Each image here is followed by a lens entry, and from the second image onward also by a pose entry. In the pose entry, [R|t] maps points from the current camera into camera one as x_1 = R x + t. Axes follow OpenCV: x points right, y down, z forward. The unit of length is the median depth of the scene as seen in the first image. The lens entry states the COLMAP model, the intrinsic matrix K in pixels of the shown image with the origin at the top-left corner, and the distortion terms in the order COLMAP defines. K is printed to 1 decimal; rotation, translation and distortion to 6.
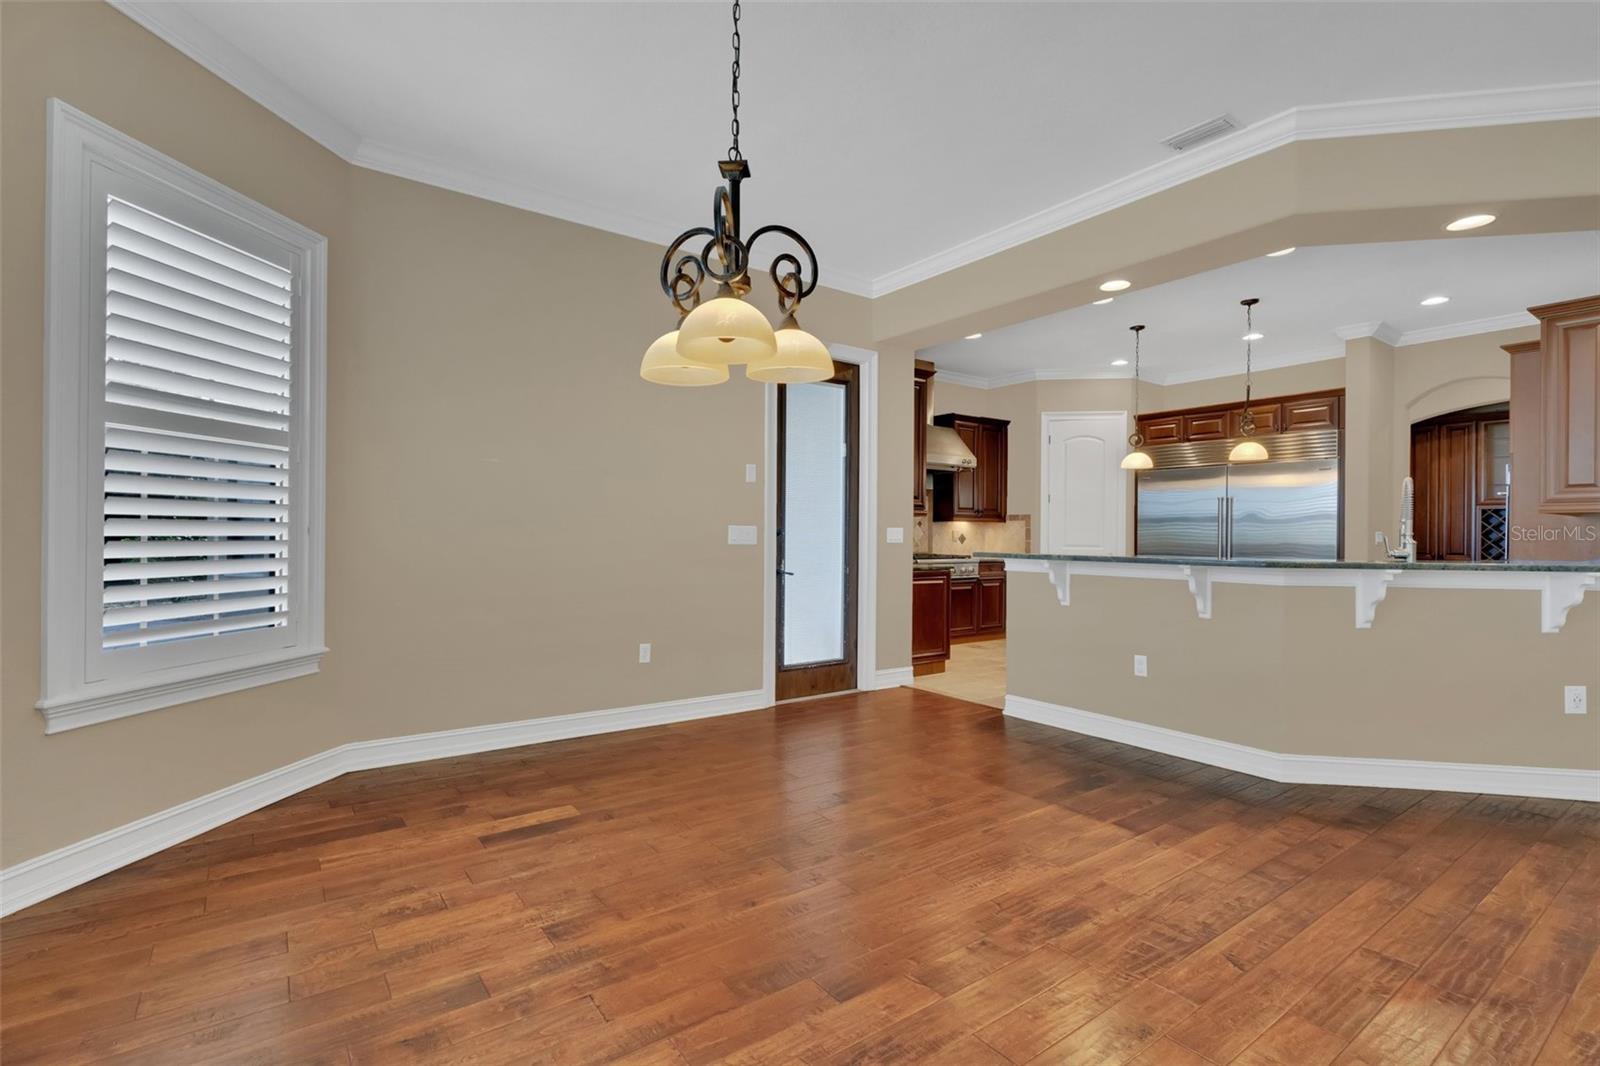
lens RADIAL K [[736.0, 0, 777.0], [0, 736.0, 540.5], [0, 0, 1]] dist [-0.000805, 0.000296]
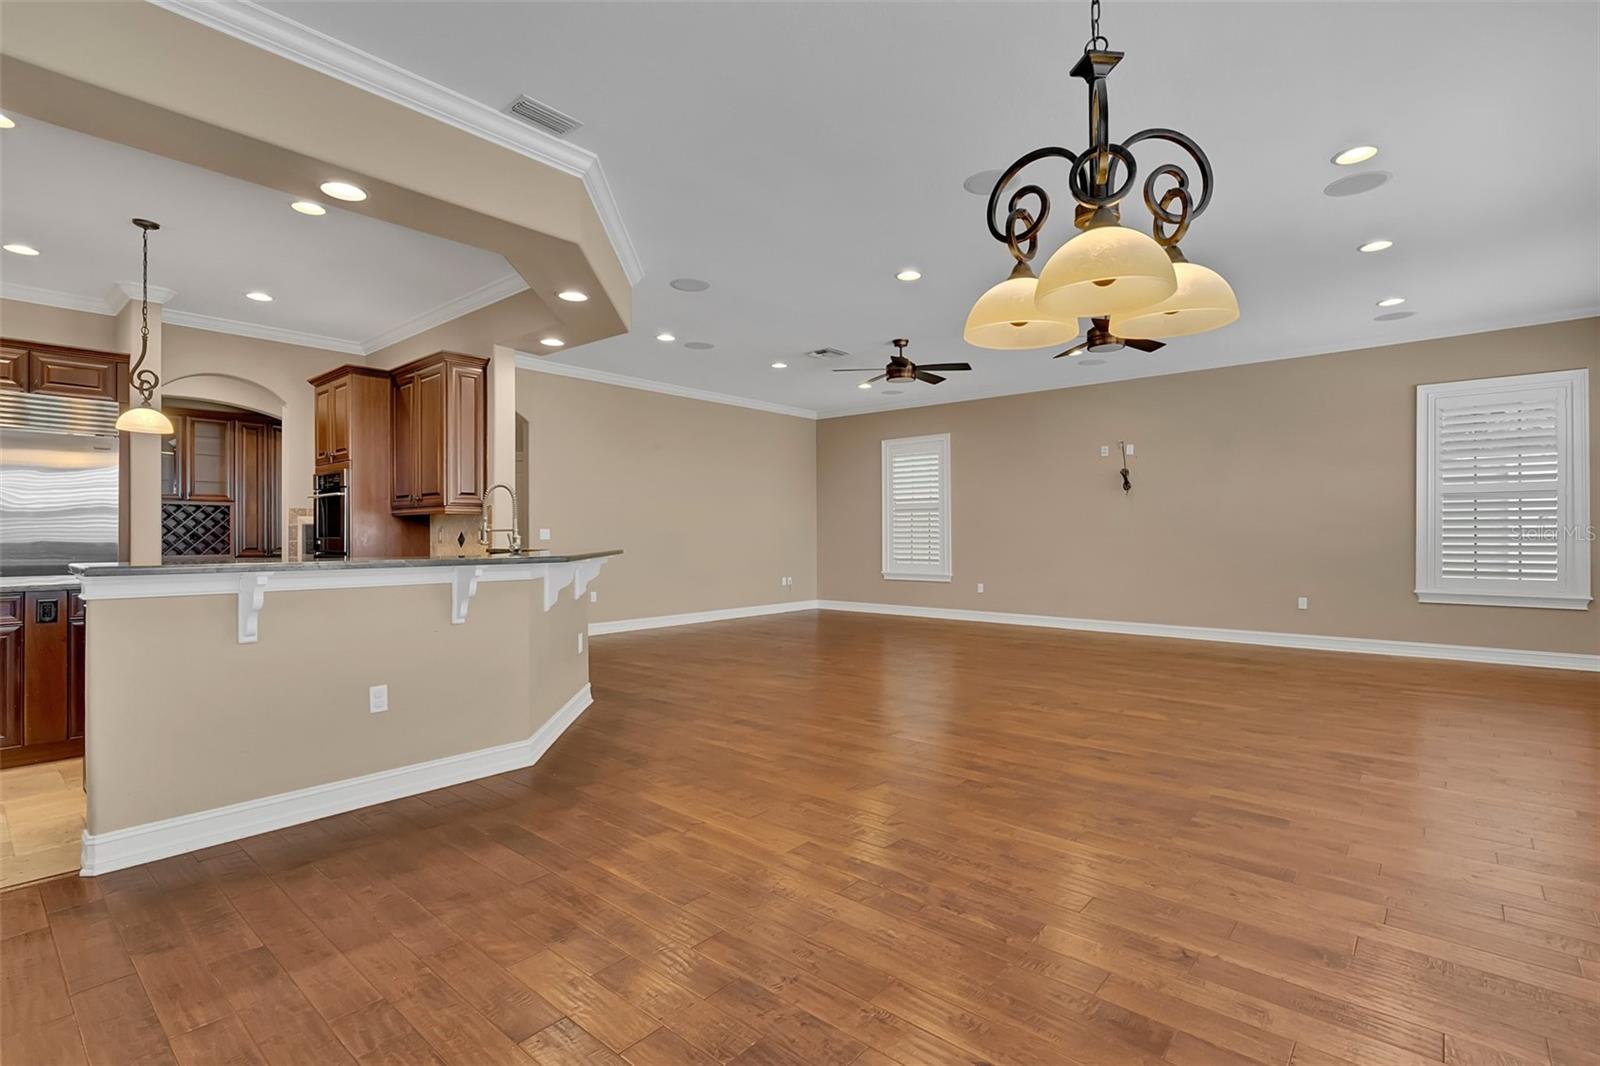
lens RADIAL K [[736.0, 0, 814.7], [0, 736.0, 532.6], [0, 0, 1]] dist [-0.000805, 0.000296]
pose [[-0.245033, -0.003066, 0.969510, -0.231895], [0.008591, 0.999949, 0.005334, -0.004340], [-0.969477, 0.009636, -0.244994, 0.462093]]
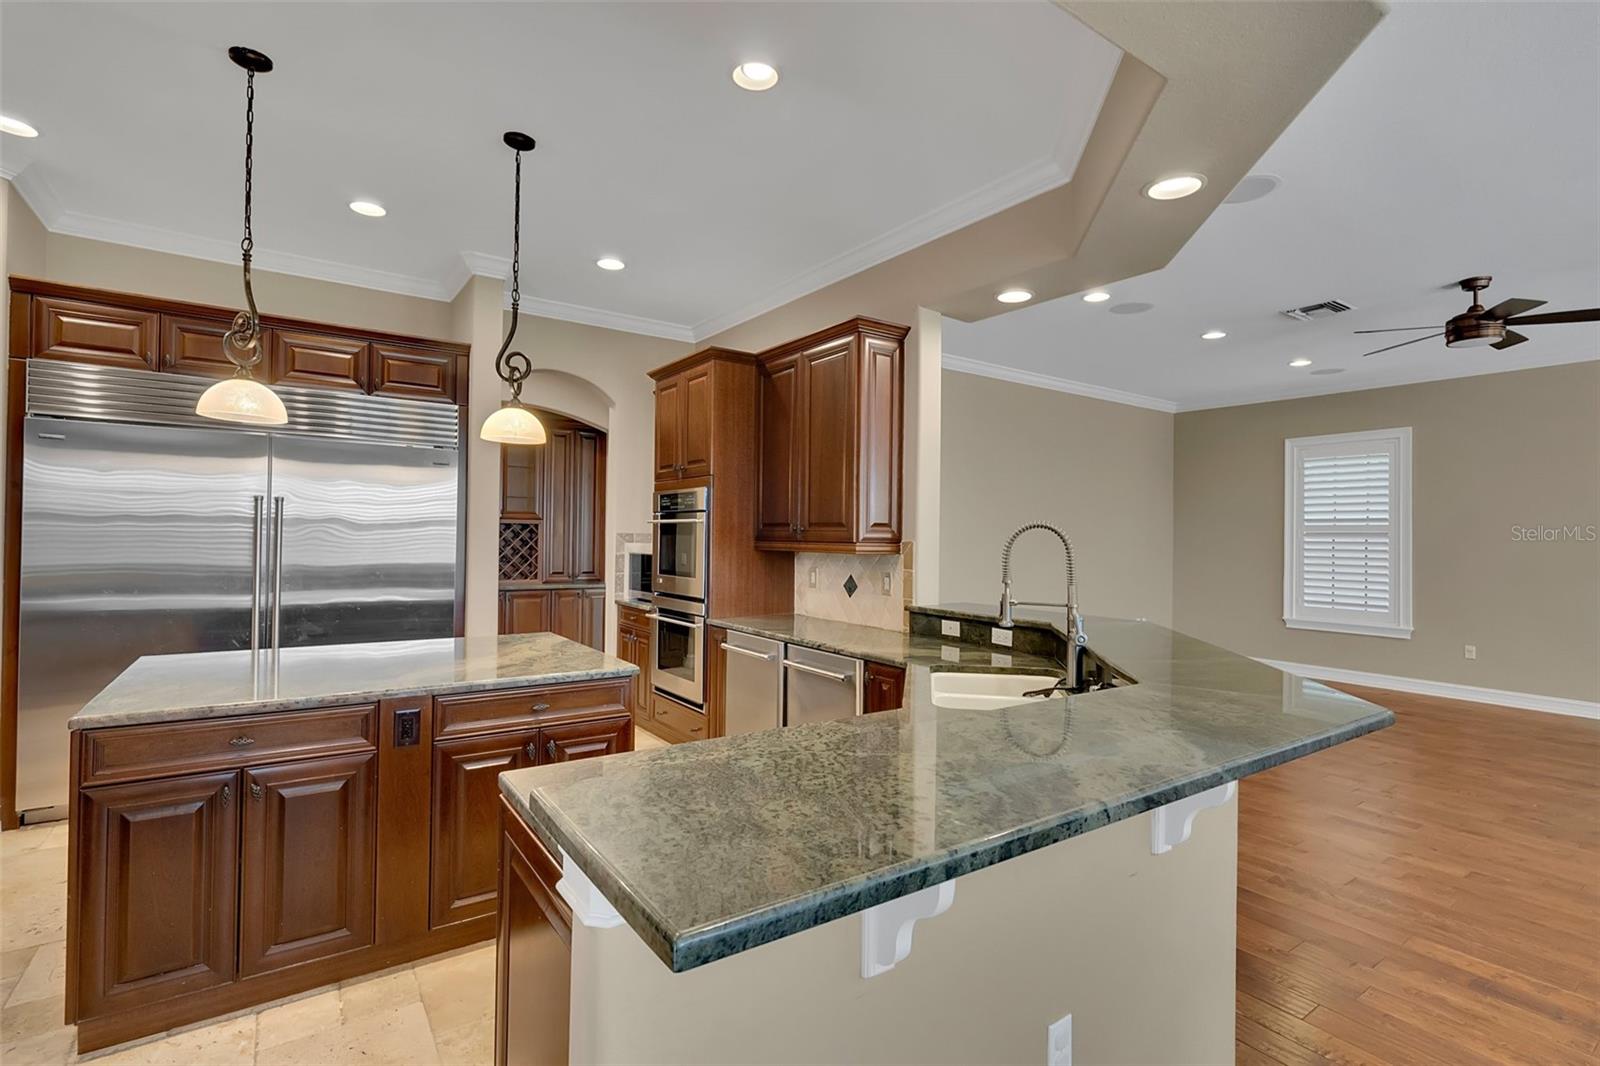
lens RADIAL K [[736.0, 0, 794.2], [0, 736.0, 529.7], [0, 0, 1]] dist [-0.000805, 0.000296]
pose [[0.014191, 0.001140, 0.999899, 0.107659], [-0.007607, 0.999971, -0.001032, -0.043141], [-0.999870, -0.007592, 0.014199, 0.704979]]
